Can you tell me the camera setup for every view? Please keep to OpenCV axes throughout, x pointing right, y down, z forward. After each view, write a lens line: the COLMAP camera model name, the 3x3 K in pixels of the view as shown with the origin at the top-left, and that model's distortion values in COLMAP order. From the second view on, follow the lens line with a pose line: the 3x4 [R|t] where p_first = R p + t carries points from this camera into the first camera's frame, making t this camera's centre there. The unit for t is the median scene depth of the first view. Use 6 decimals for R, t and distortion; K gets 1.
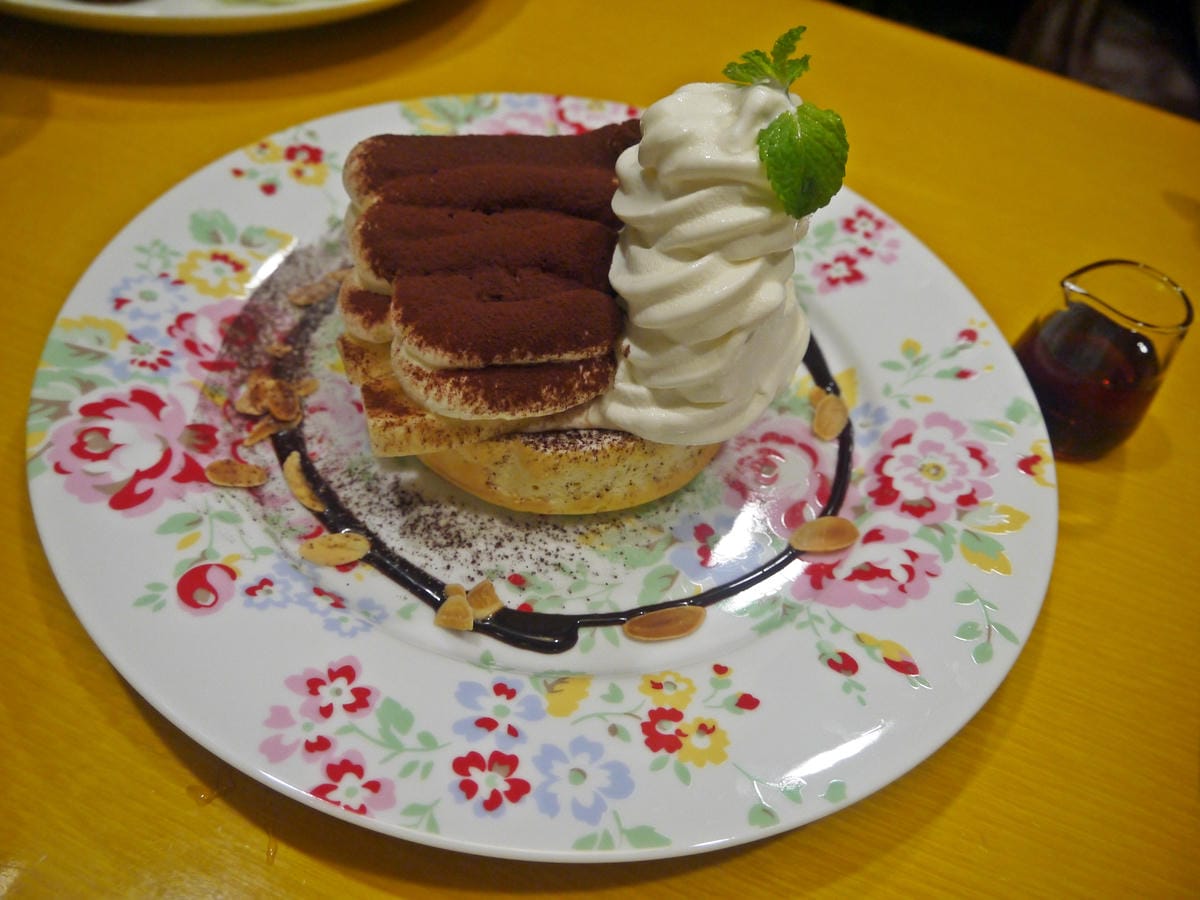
lens RADIAL K [[1005.3, 0, 592.6], [0, 1005.3, 447.9], [0, 0, 1]] dist [-0.049460, 0.050867]
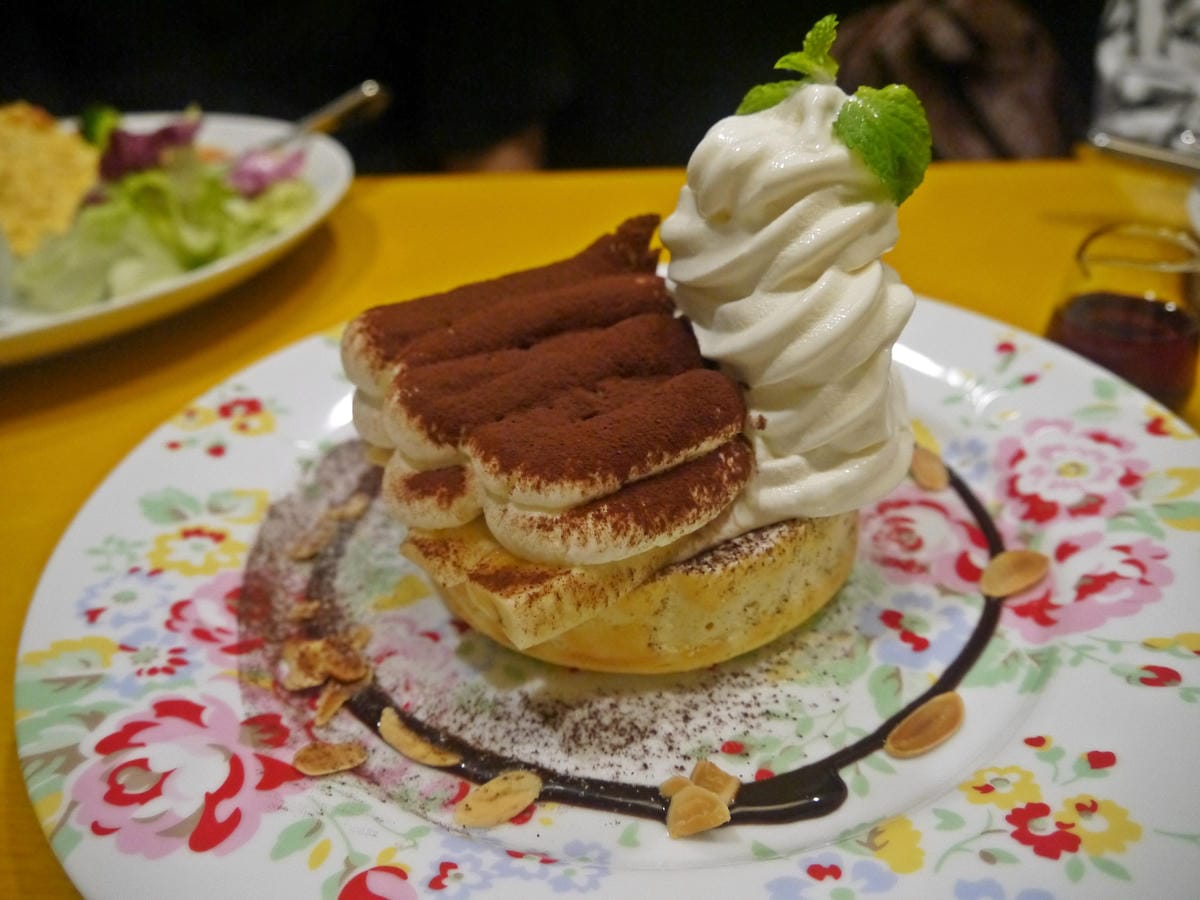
lens RADIAL K [[1005.3, 0, 592.6], [0, 1005.3, 447.9], [0, 0, 1]] dist [-0.049460, 0.050867]
pose [[0.924670, -0.319975, 0.206398, -0.258987], [0.364518, 0.900542, -0.236959, 0.066323], [-0.110049, 0.294345, 0.949342, 0.211305]]
